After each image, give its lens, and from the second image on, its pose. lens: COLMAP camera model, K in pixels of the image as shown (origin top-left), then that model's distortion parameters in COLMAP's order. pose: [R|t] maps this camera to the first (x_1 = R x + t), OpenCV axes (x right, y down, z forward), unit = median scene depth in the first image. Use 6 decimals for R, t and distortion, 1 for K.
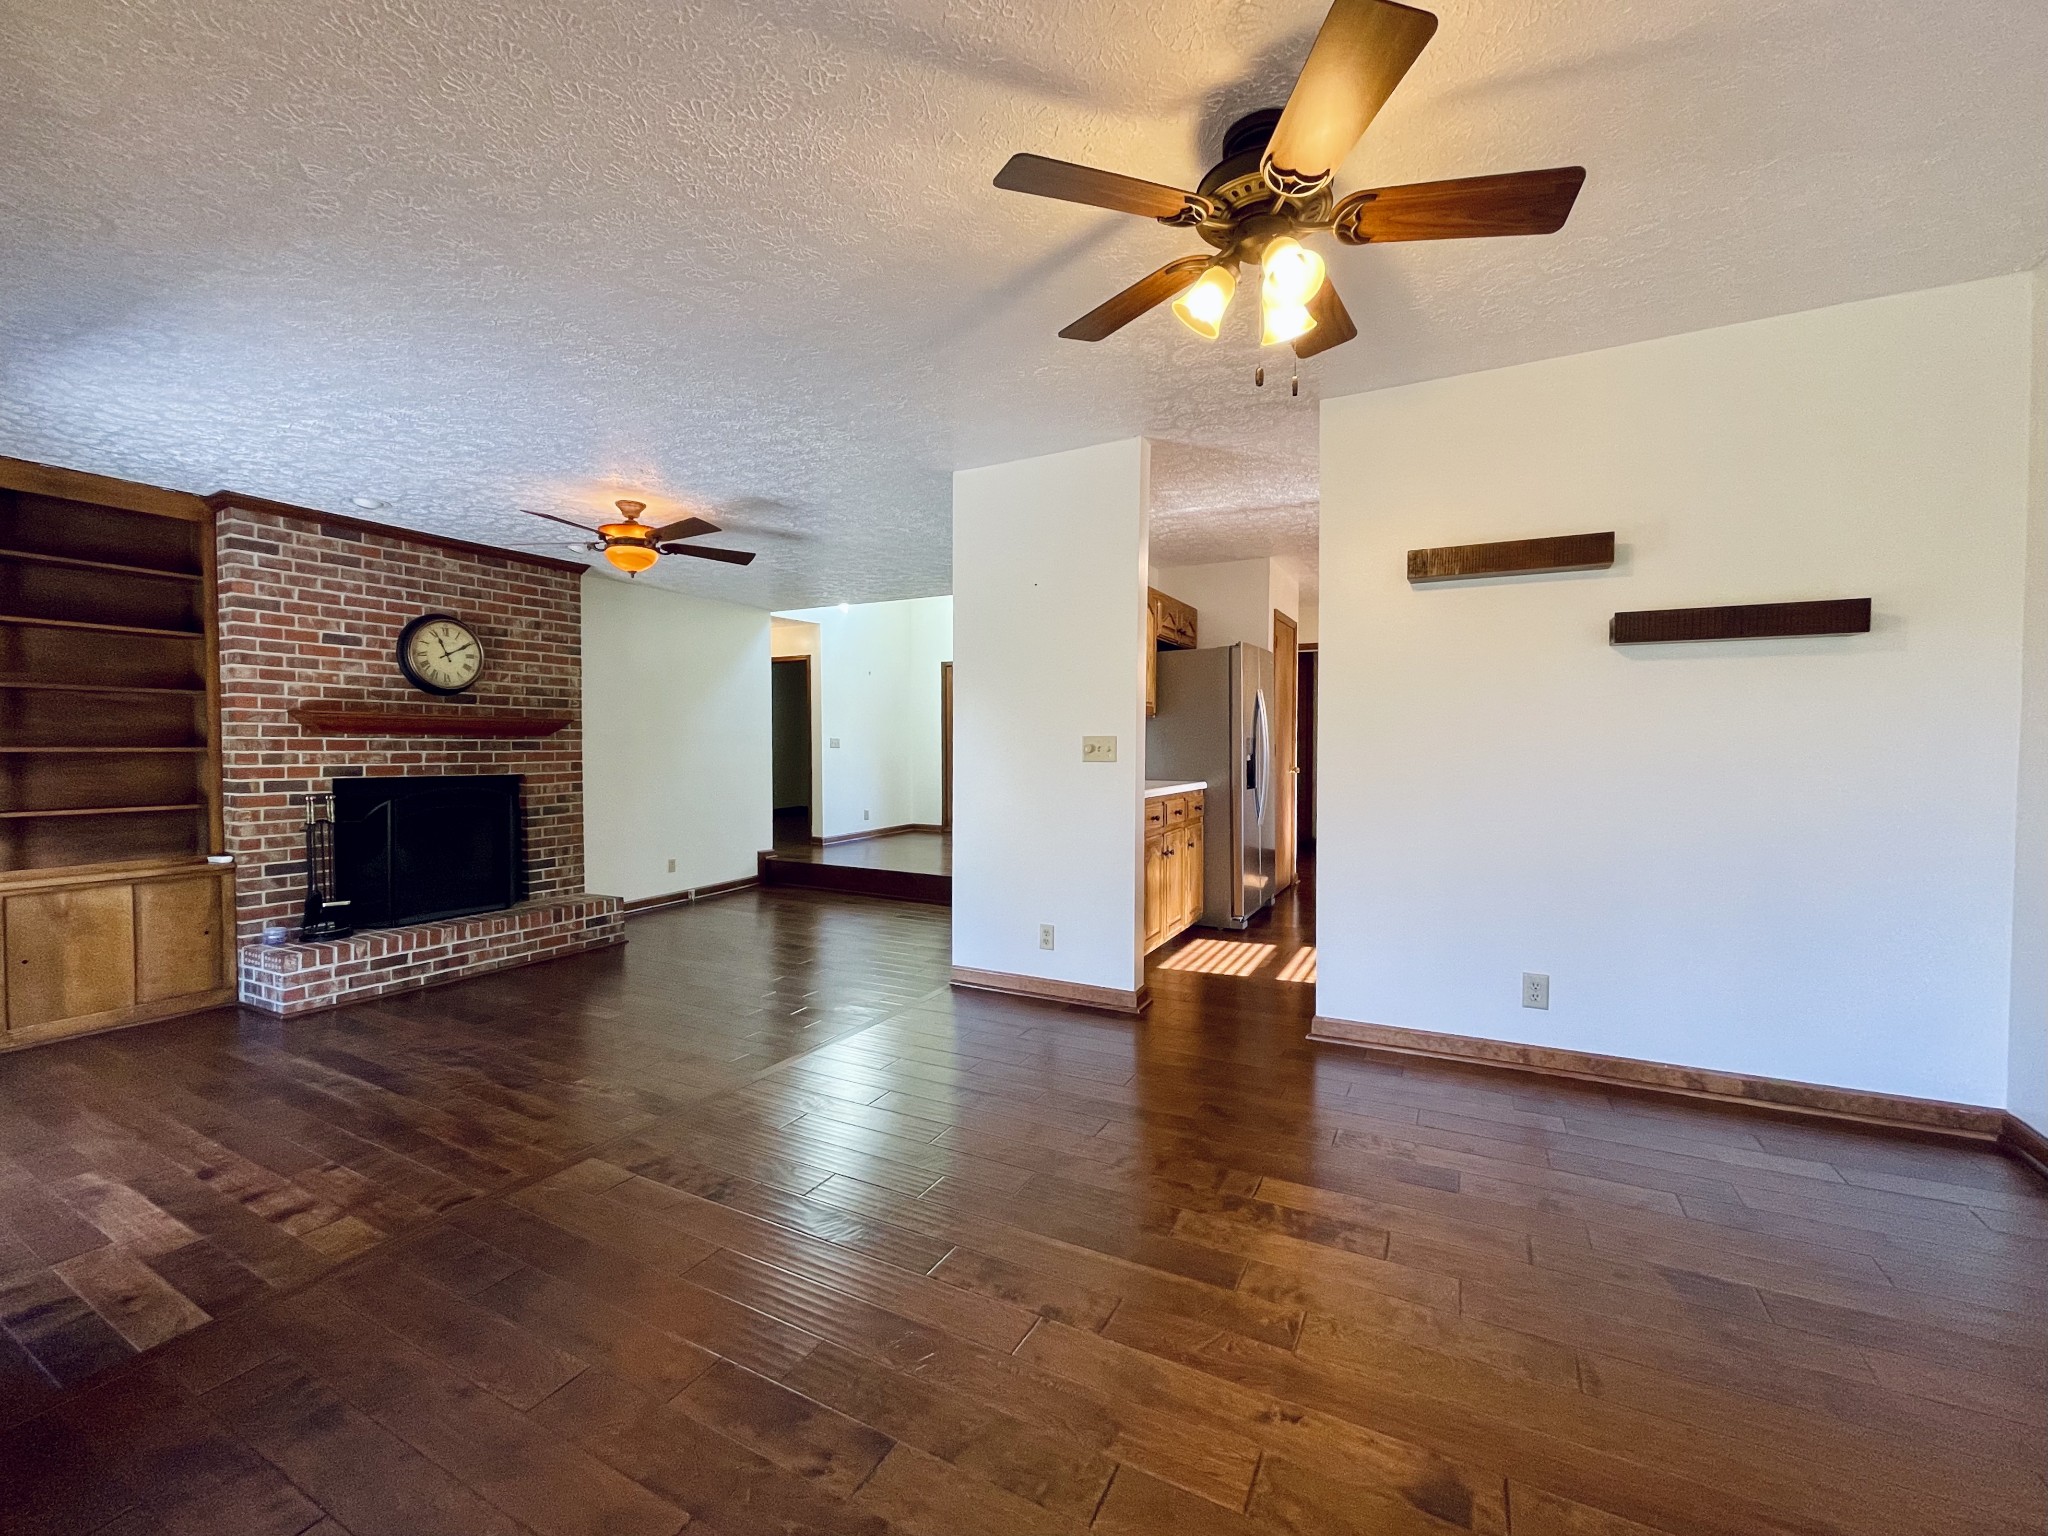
lens RADIAL K [[860.4, 0, 1020.1], [0, 860.4, 766.3], [0, 0, 1]] dist [-0.009721, 0.009244]
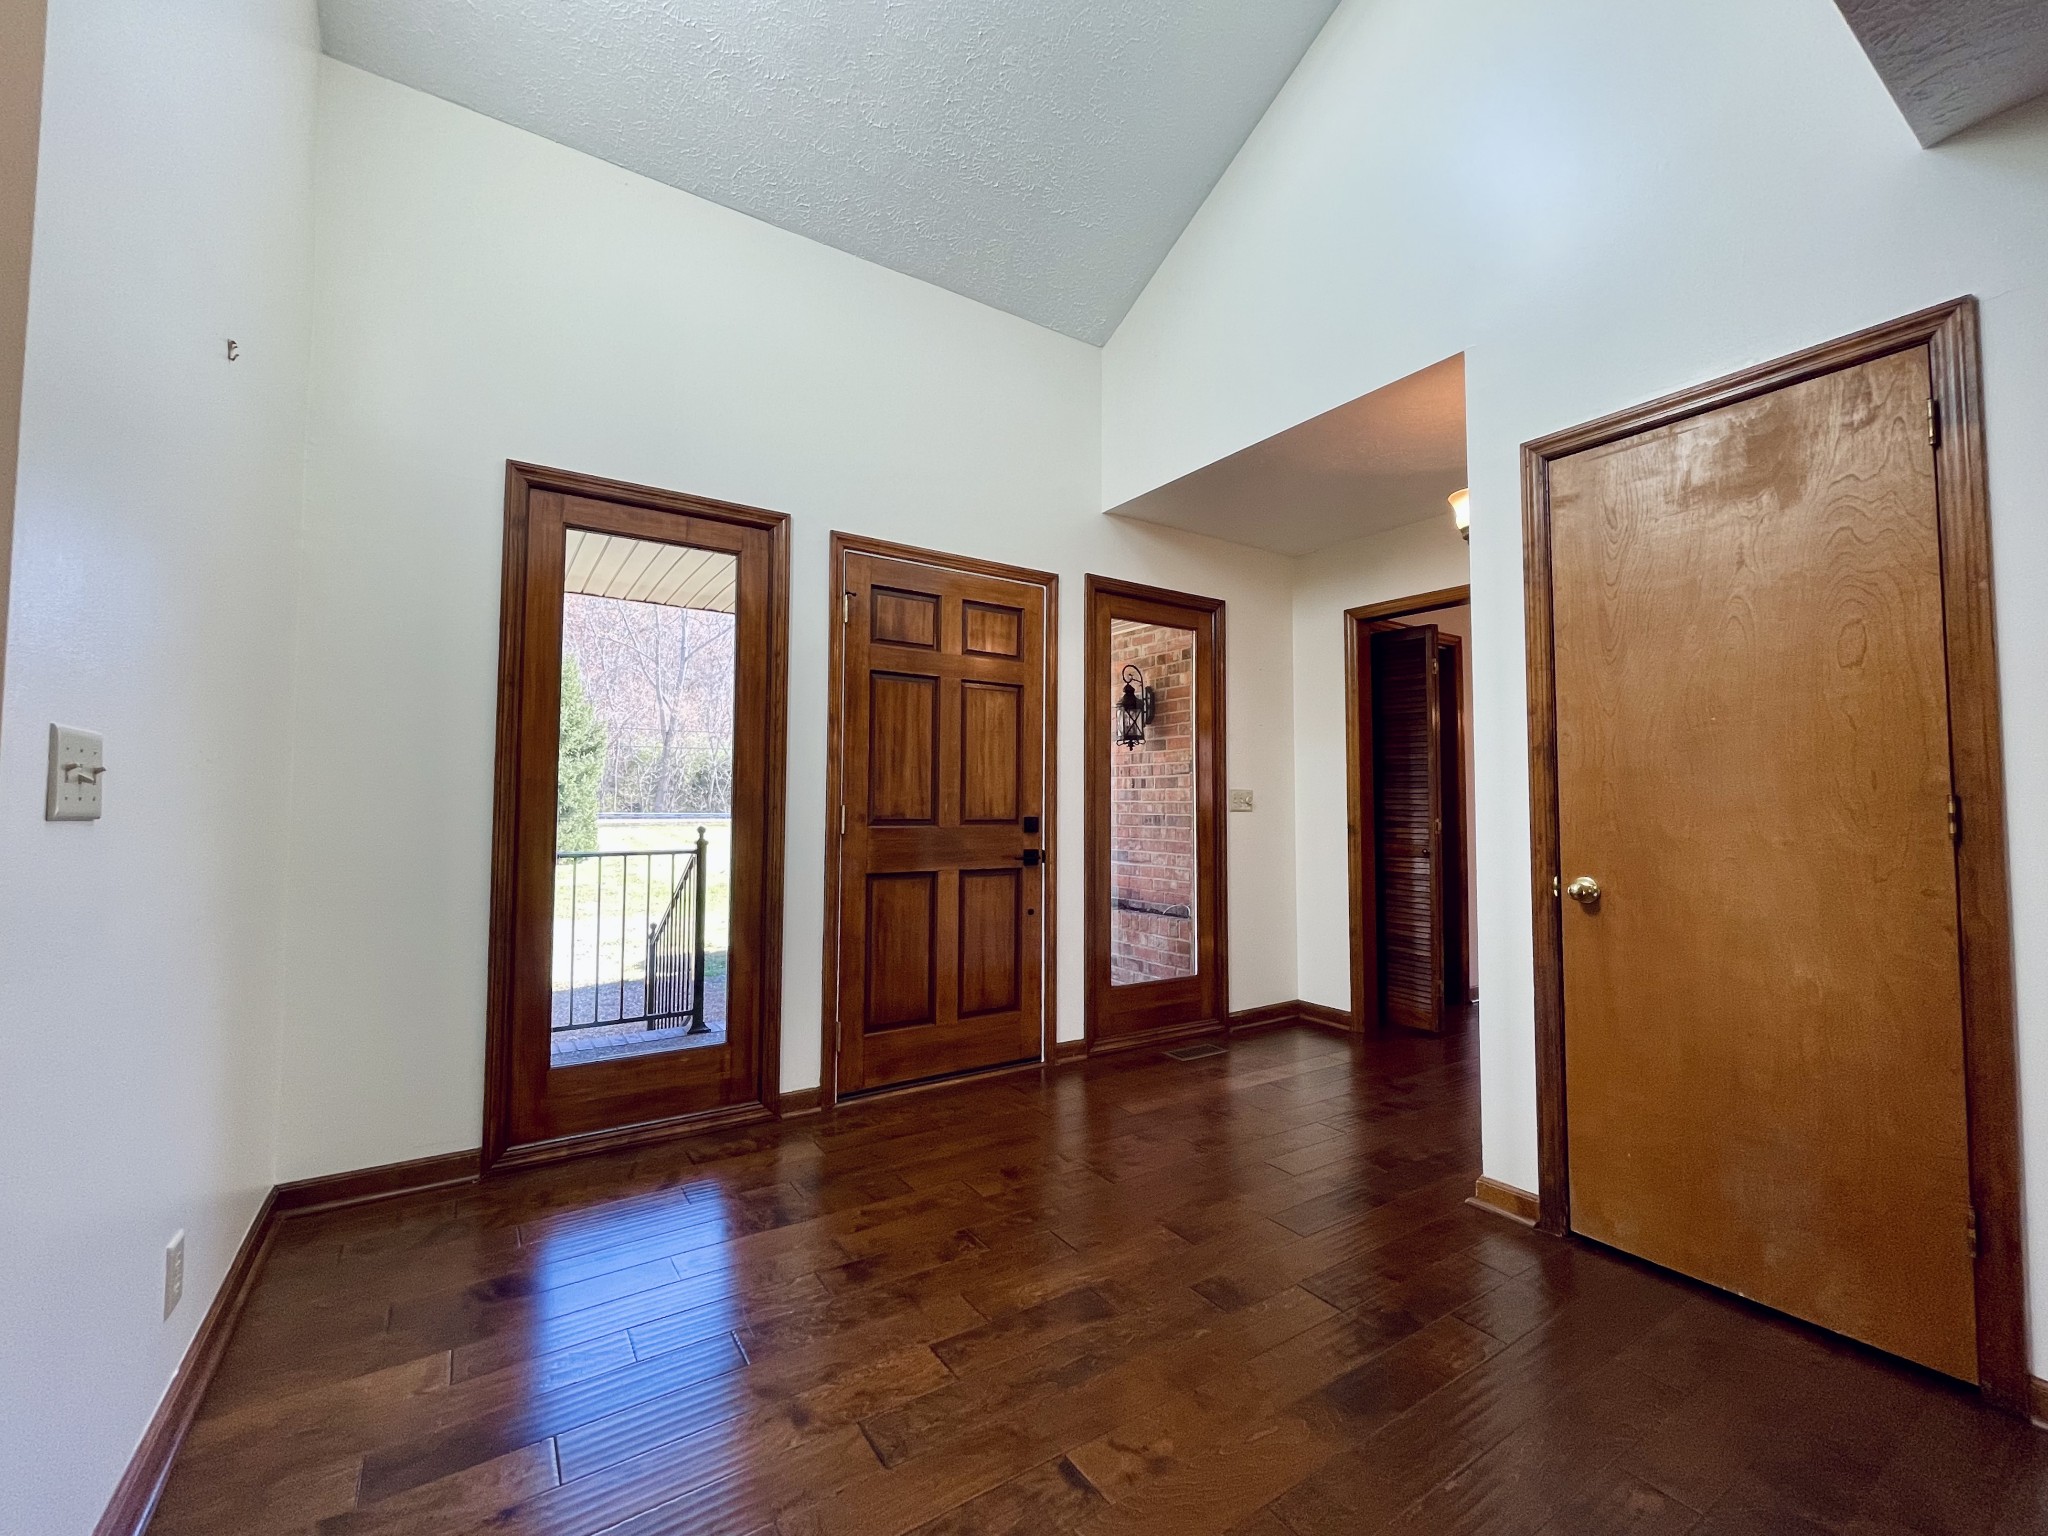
lens RADIAL K [[820.8, 0, 1013.3], [0, 820.8, 766.3], [0, 0, 1]] dist [-0.000142, -0.000298]
pose [[0.491941, 0.044538, 0.869489, -0.473603], [0.026764, 0.997445, -0.066235, -0.035363], [-0.870217, 0.055855, 0.489492, 1.647713]]
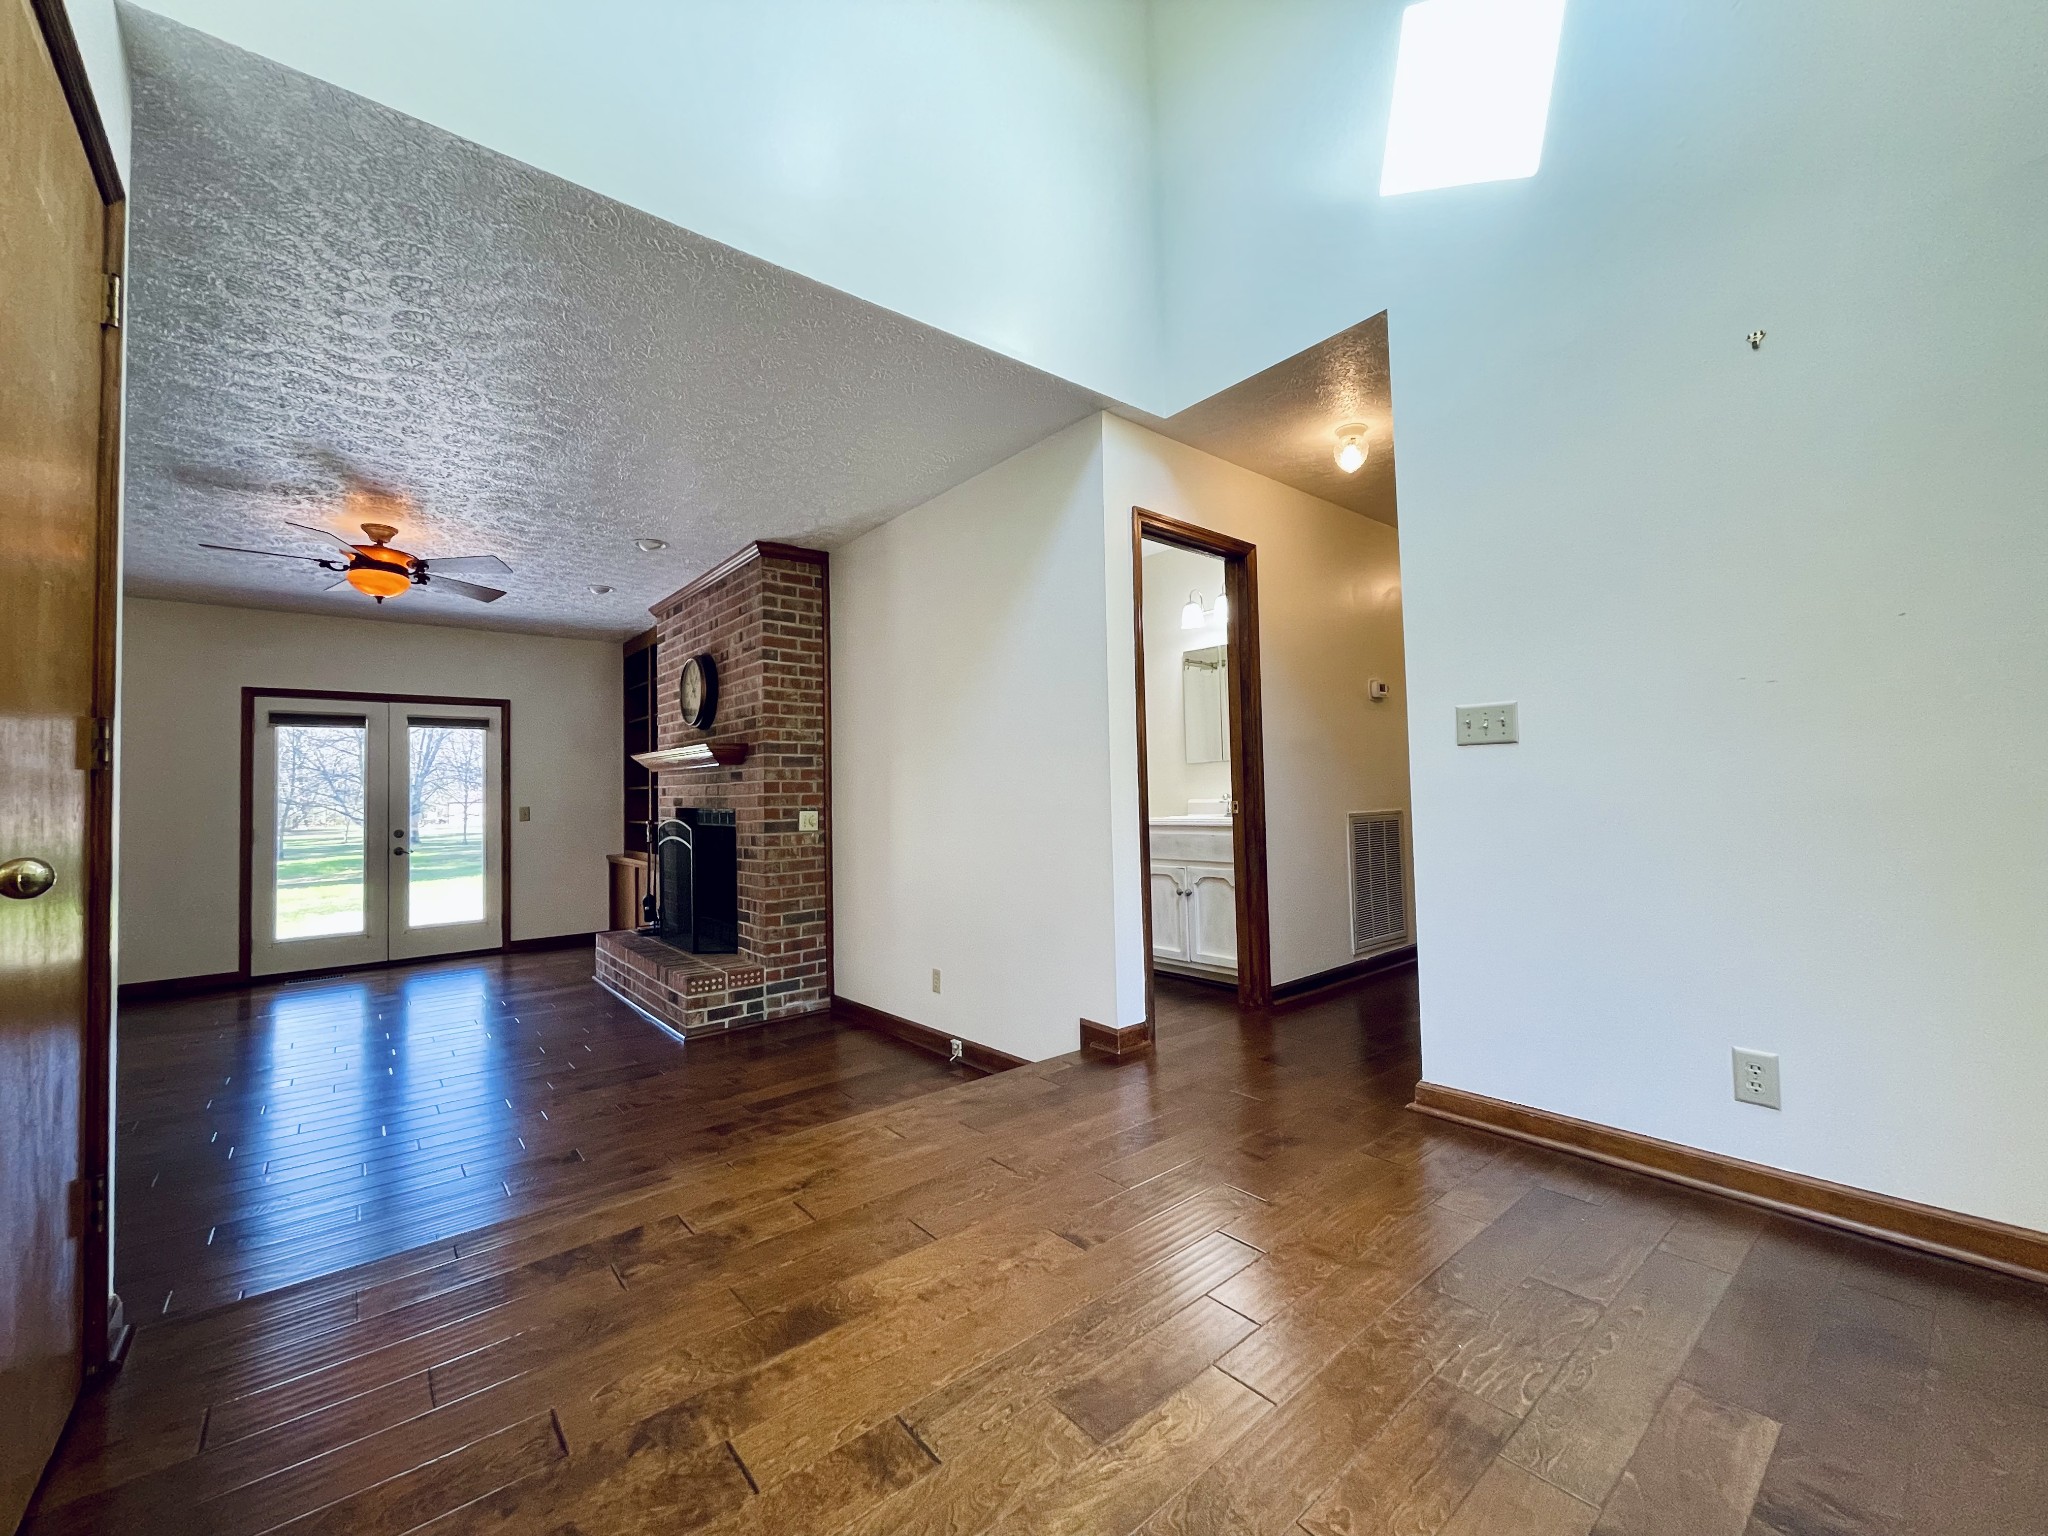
lens RADIAL K [[820.8, 0, 1013.3], [0, 820.8, 766.3], [0, 0, 1]] dist [-0.000142, -0.000298]
pose [[-0.388622, -0.029263, -0.920932, 0.104636], [-0.006934, 0.999560, -0.028835, -0.014537], [0.921371, -0.004820, -0.388654, 1.881222]]
